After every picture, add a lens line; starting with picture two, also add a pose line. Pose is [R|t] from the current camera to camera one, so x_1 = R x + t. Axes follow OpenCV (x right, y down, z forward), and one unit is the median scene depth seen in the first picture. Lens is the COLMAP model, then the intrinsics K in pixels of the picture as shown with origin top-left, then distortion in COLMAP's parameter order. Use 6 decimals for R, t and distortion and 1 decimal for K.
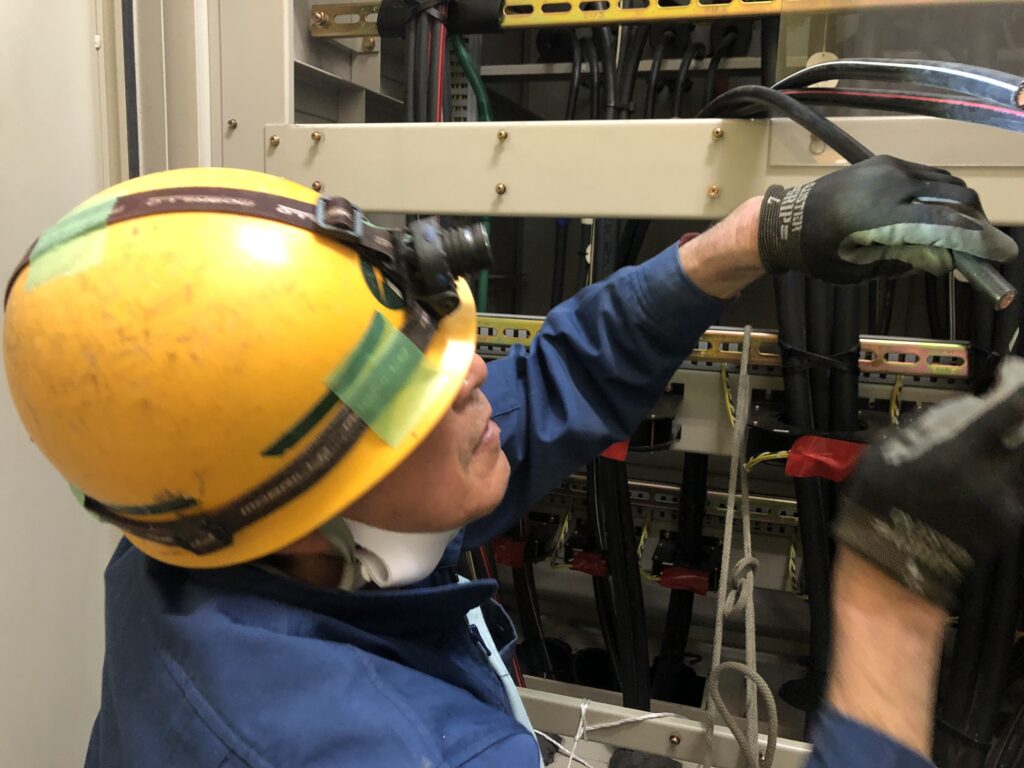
lens RADIAL K [[840.6, 0, 514.8], [0, 840.6, 383.2], [0, 0, 1]] dist [0.013054, 0.004235]
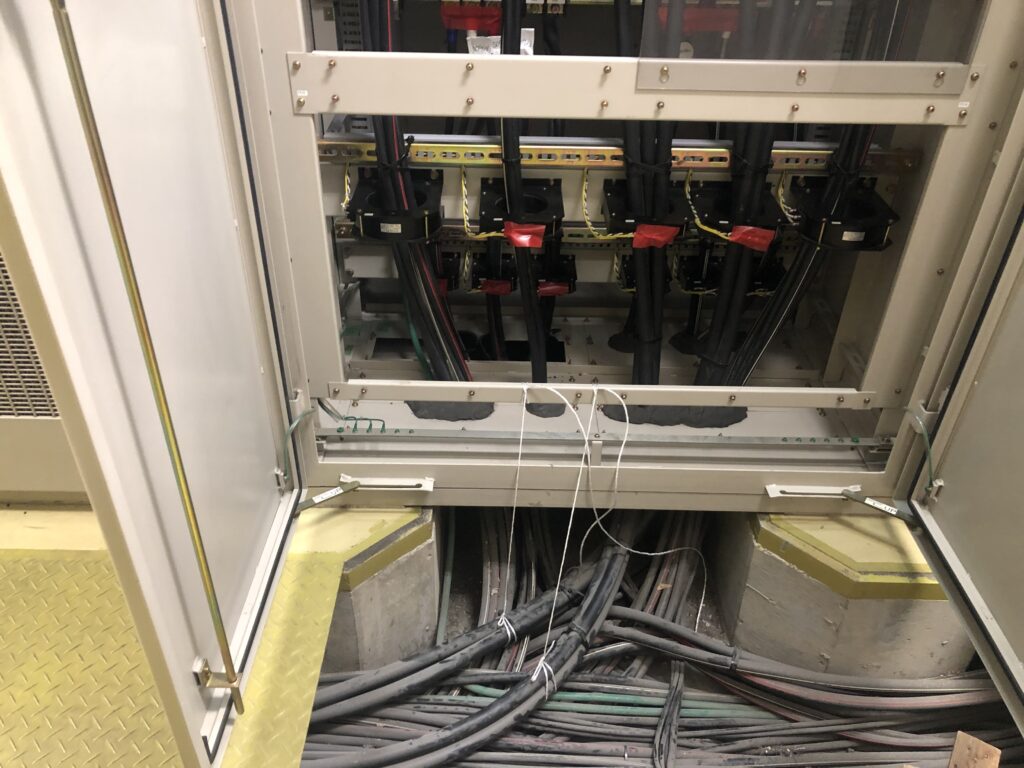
lens RADIAL K [[840.6, 0, 508.6], [0, 840.6, 384.1], [0, 0, 1]] dist [0.013054, 0.004235]
pose [[0.955822, -0.177004, 0.234679, -0.347647], [0.054764, 0.891626, 0.449448, -0.398208], [-0.288800, -0.416741, 0.861929, -0.489822]]
